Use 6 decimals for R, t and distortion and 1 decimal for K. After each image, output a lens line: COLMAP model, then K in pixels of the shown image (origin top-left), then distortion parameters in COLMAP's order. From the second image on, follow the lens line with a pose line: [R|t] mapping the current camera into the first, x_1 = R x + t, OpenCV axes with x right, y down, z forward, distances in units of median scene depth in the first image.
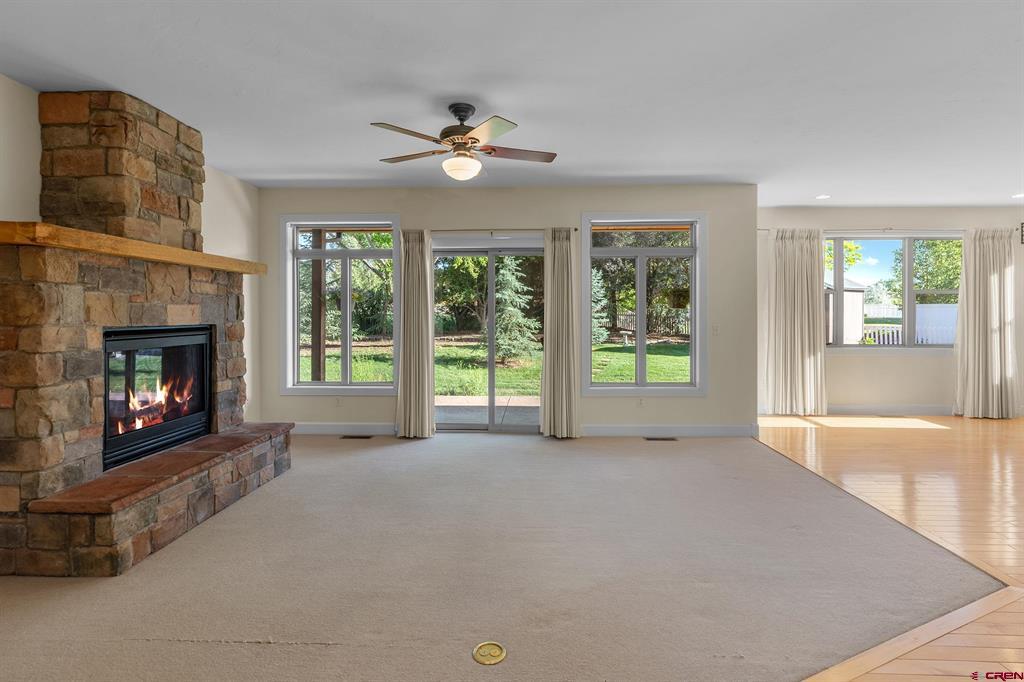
lens RADIAL K [[504.1, 0, 538.7], [0, 504.1, 315.9], [0, 0, 1]] dist [0.002544, -0.000037]
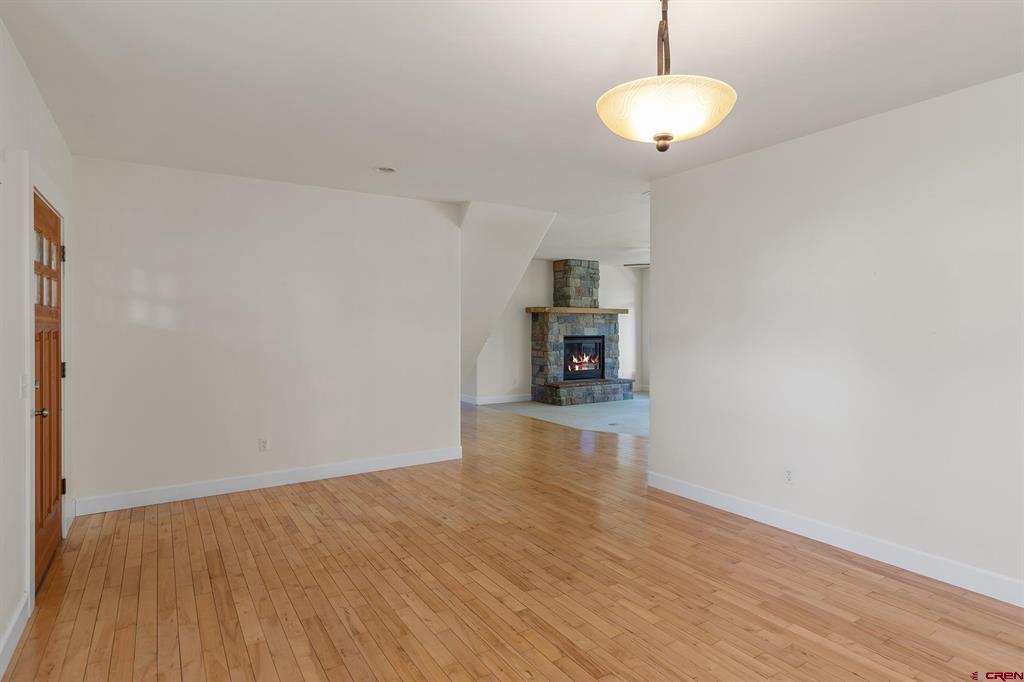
lens RADIAL K [[593.7, 0, 512.0], [0, 593.7, 337.8], [0, 0, 1]] dist [0.008867, 0.000669]
pose [[0.550383, 0.010514, -0.834846, 1.907505], [-0.002209, 0.999936, 0.011137, -0.003384], [0.834909, -0.004286, 0.550371, -1.223154]]
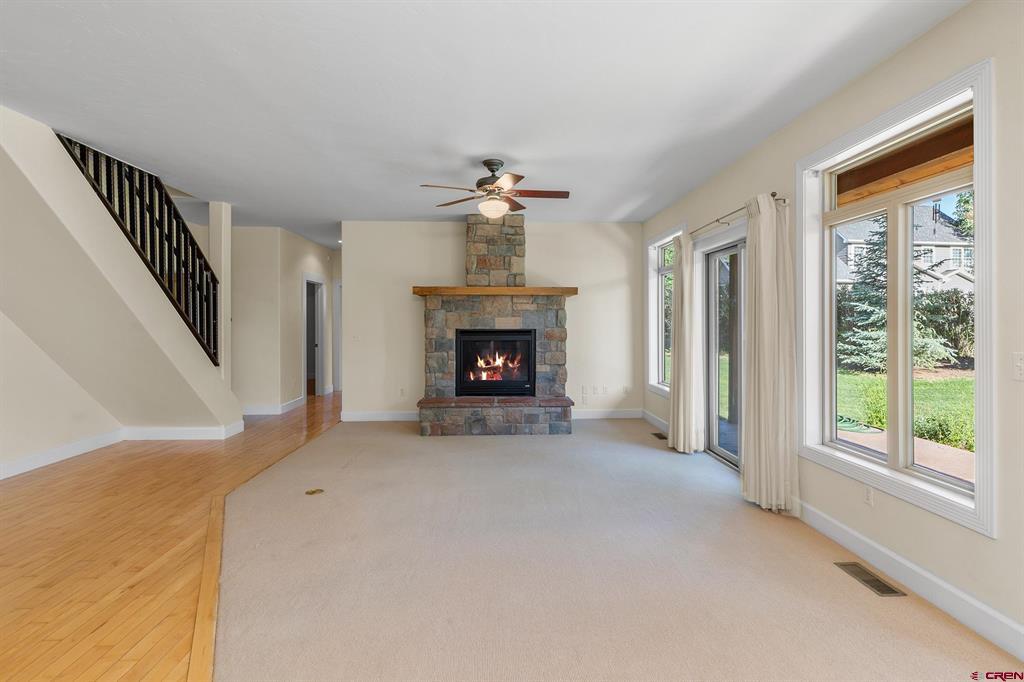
lens RADIAL K [[504.1, 0, 500.0], [0, 504.1, 322.4], [0, 0, 1]] dist [0.002544, -0.000037]
pose [[0.032926, 0.003348, -0.999452, 1.171959], [-0.004099, 0.999986, 0.003215, -0.010857], [0.999449, 0.003990, 0.032939, 1.014406]]
